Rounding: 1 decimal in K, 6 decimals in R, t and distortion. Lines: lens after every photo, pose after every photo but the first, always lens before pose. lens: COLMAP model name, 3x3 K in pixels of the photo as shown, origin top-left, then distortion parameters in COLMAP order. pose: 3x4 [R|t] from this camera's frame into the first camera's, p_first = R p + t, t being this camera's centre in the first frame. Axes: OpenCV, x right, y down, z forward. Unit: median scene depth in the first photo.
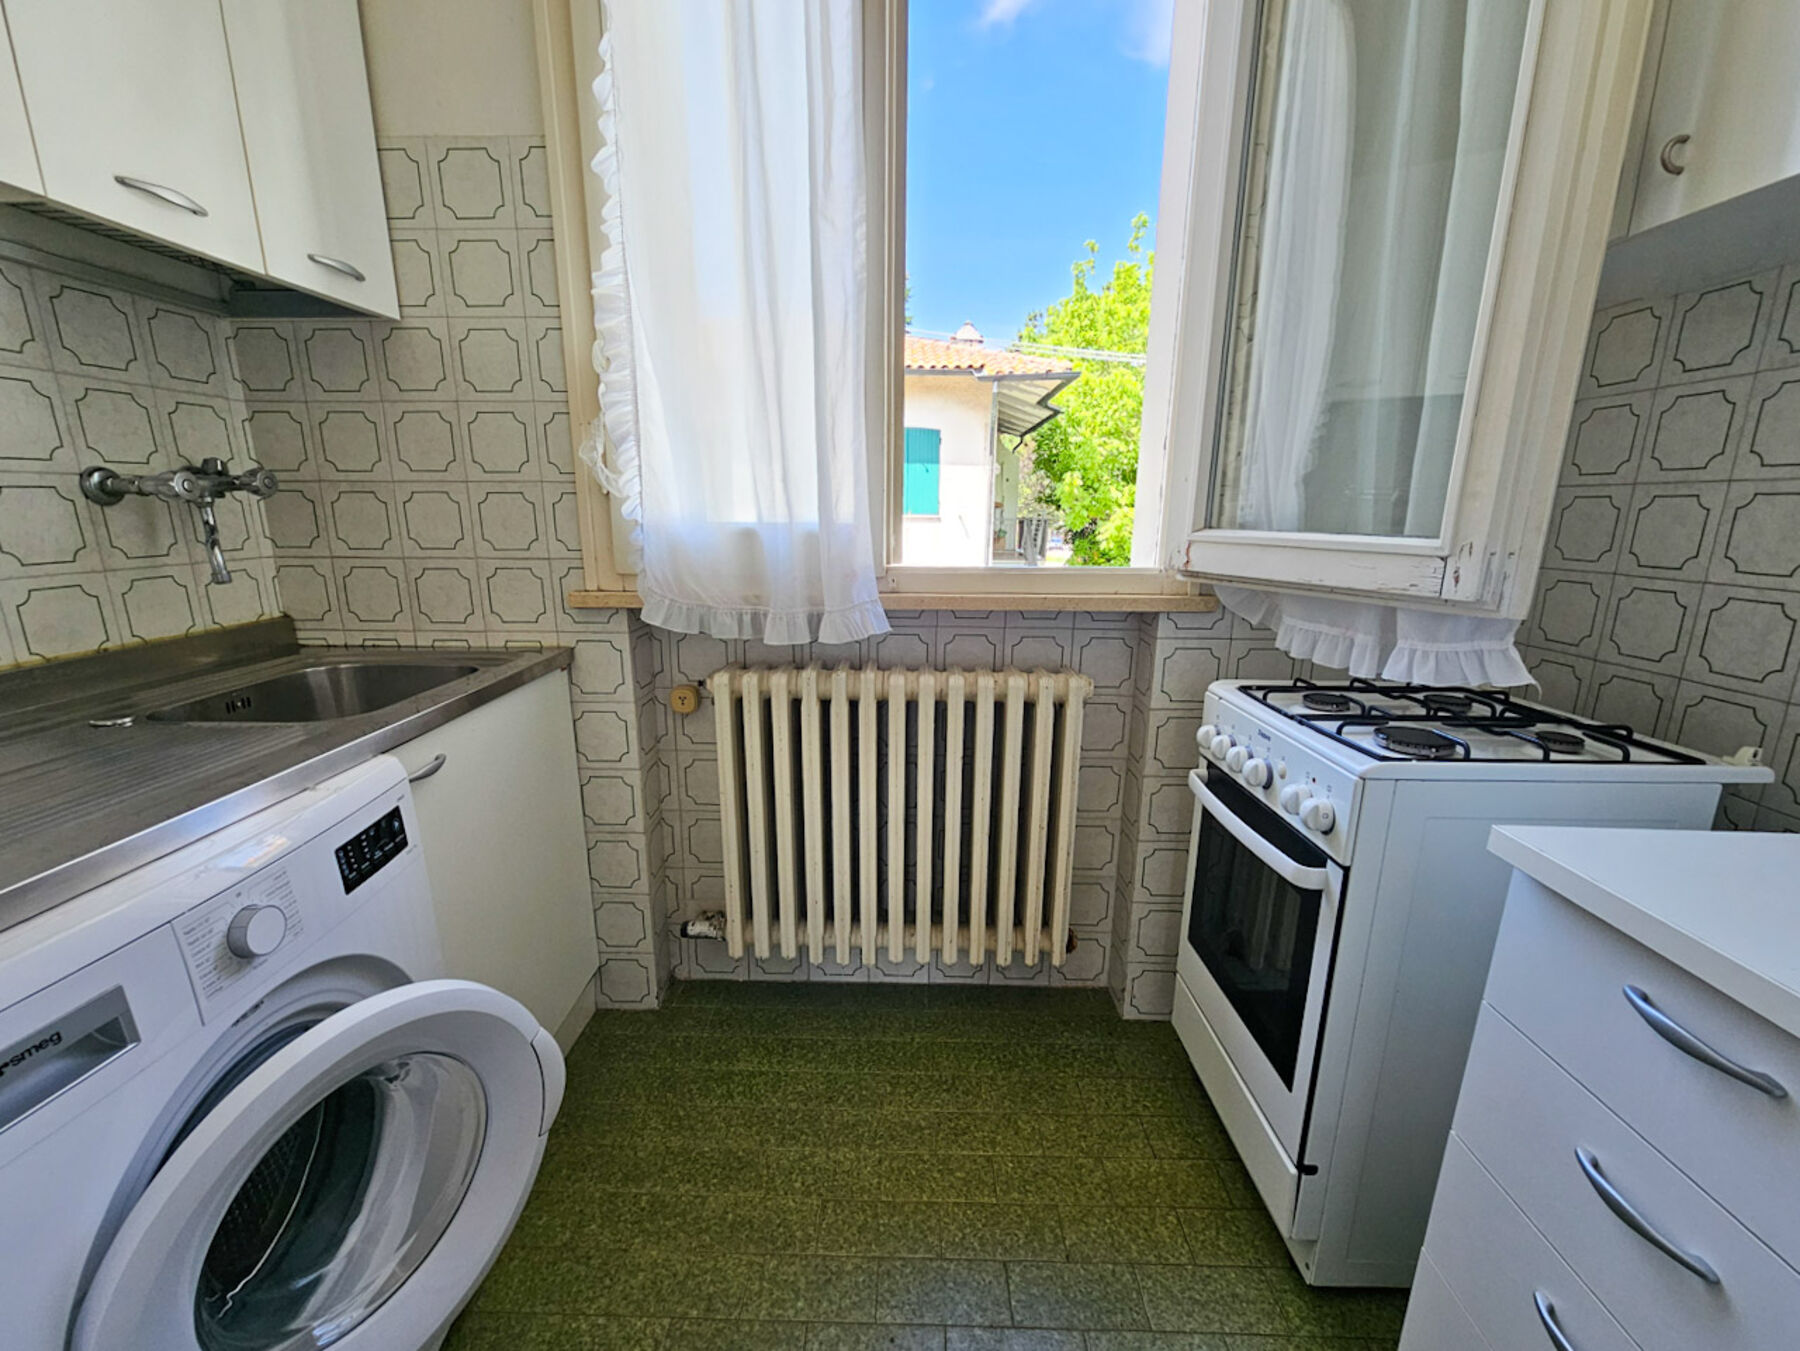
lens RADIAL K [[736.5, 0, 897.0], [0, 736.5, 679.4], [0, 0, 1]] dist [-0.000326, 0.000066]
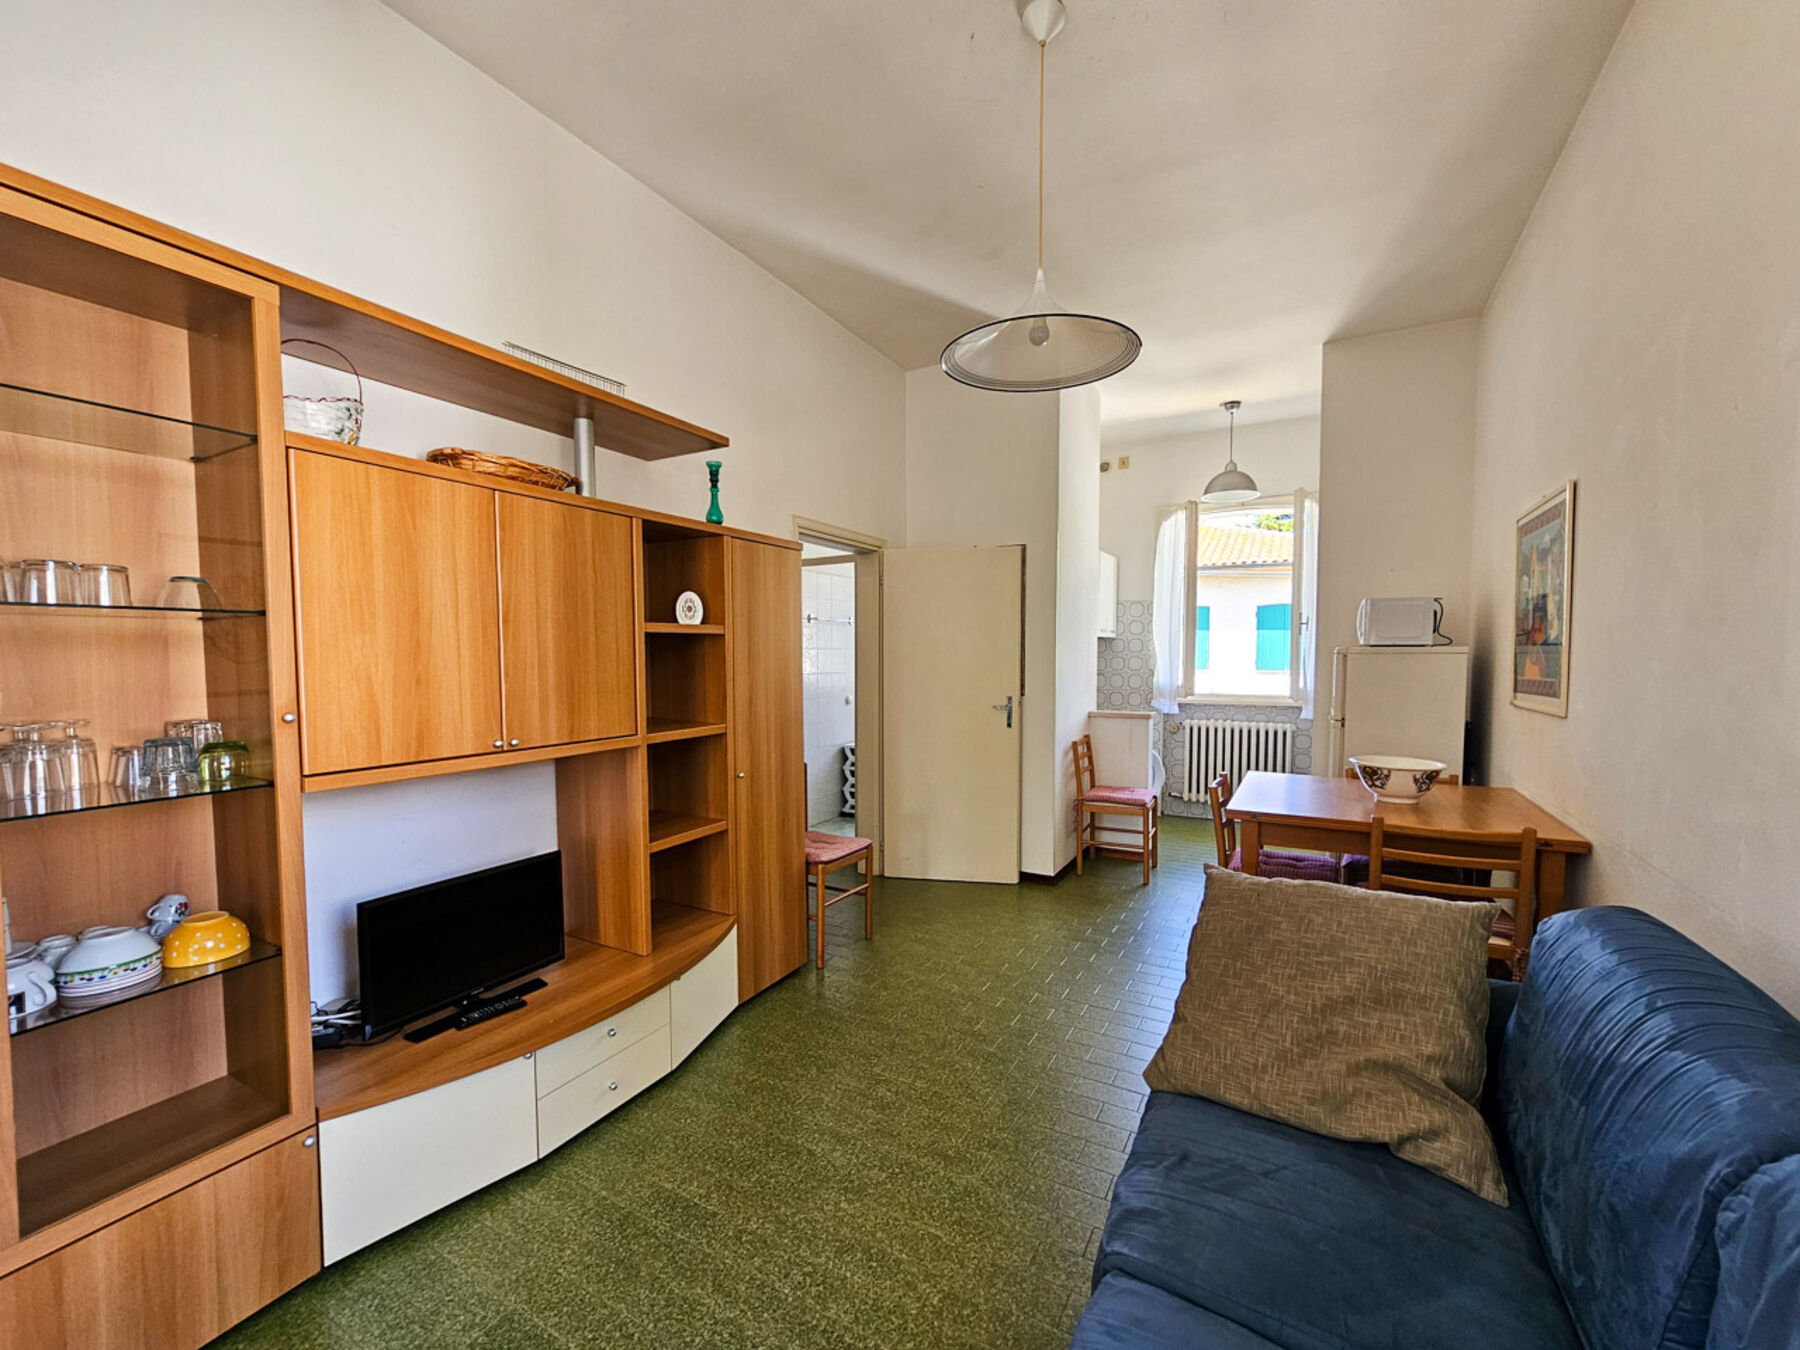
lens RADIAL K [[736.5, 0, 908.2], [0, 736.5, 684.1], [0, 0, 1]] dist [-0.000326, 0.000066]
pose [[0.881630, 0.009828, -0.471840, 0.036758], [-0.098969, 0.981402, -0.164482, 0.073471], [0.461448, 0.191710, 0.866206, -0.385809]]
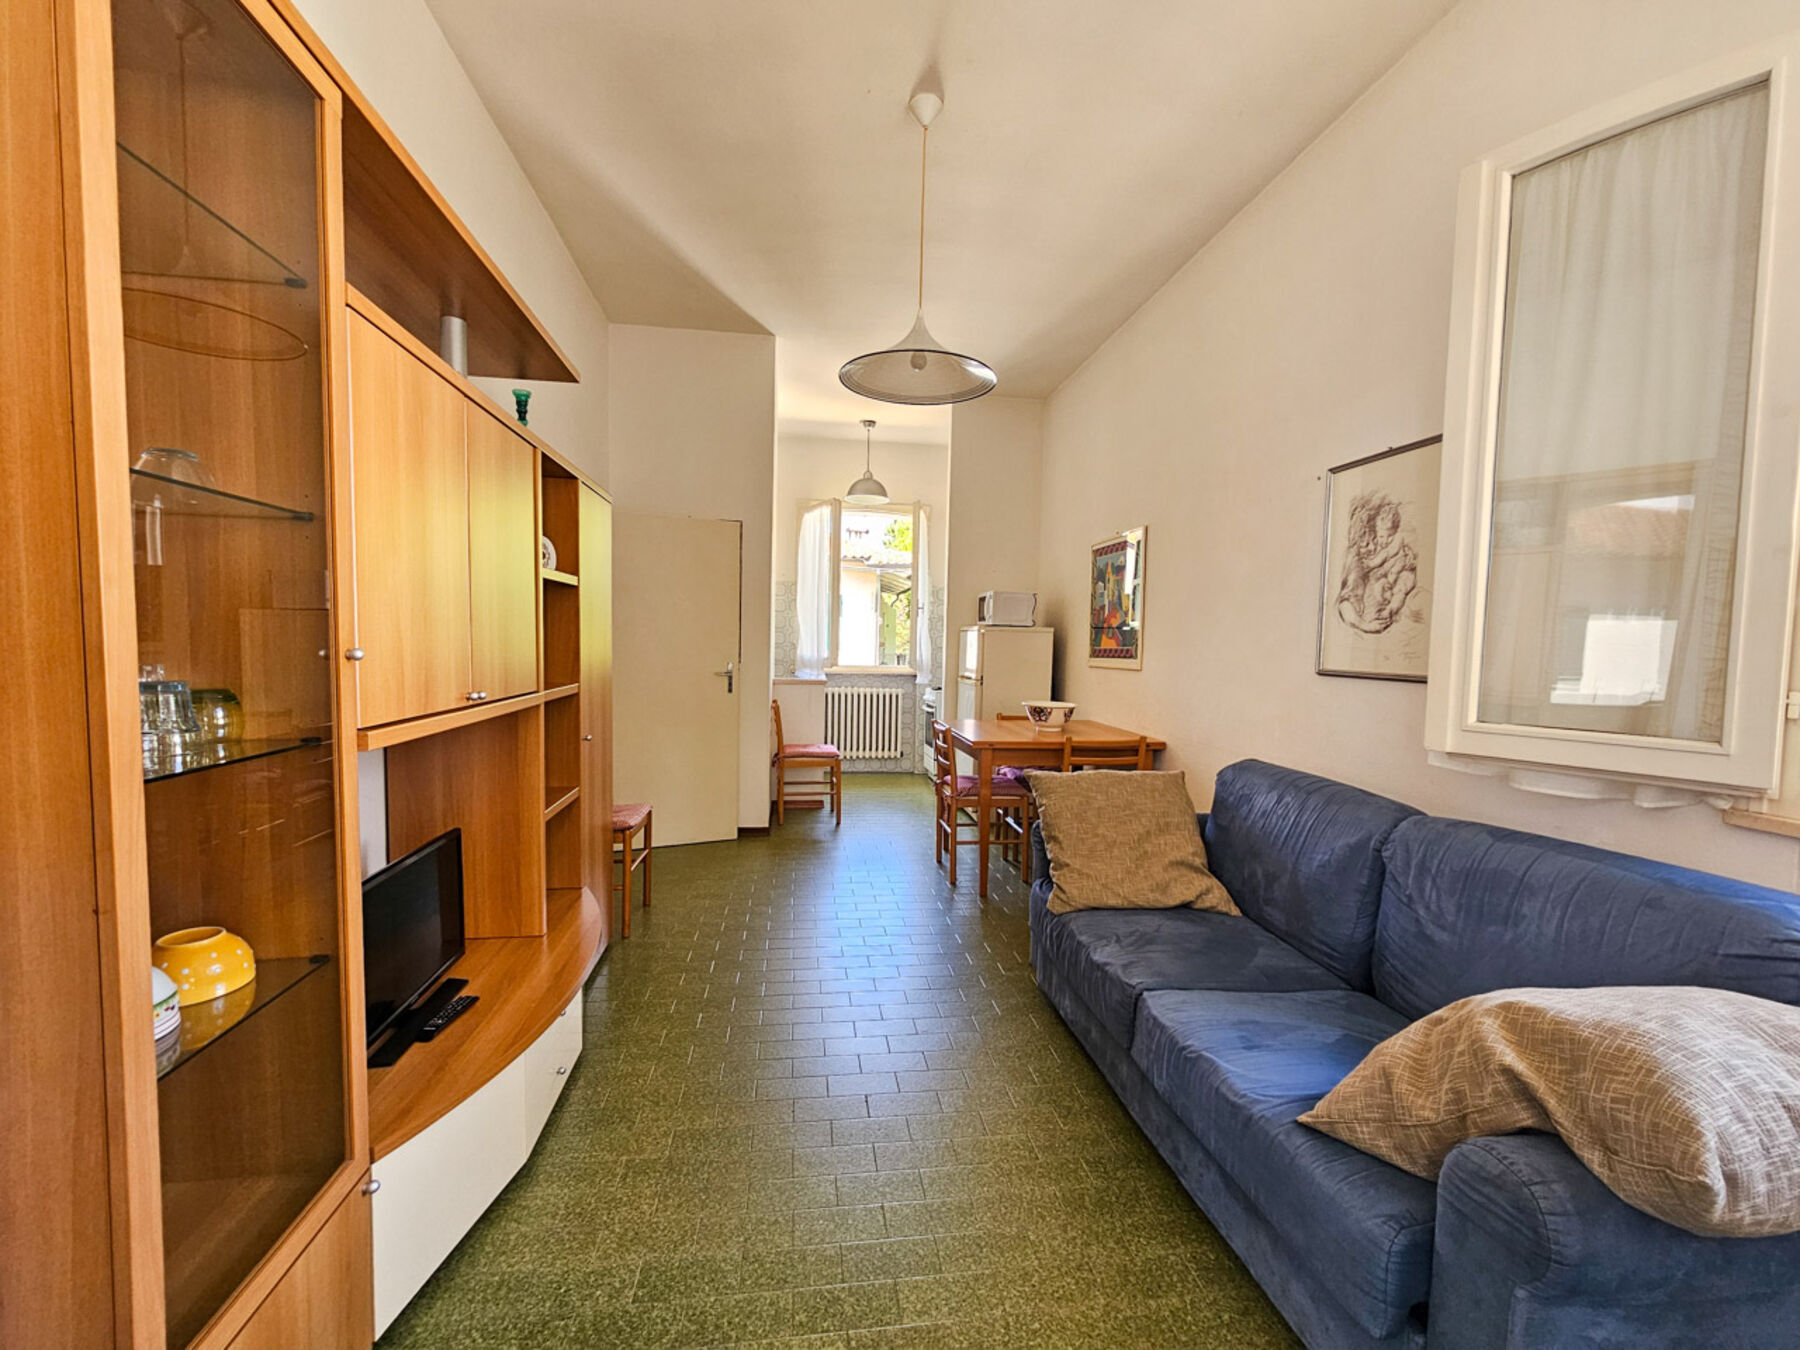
lens RADIAL K [[736.5, 0, 895.9], [0, 736.5, 681.5], [0, 0, 1]] dist [-0.000326, 0.000066]
pose [[0.988208, 0.005791, 0.153010, -0.060506], [0.020750, 0.985002, -0.171291, 0.090951], [-0.151707, 0.172446, 0.973266, -0.431037]]
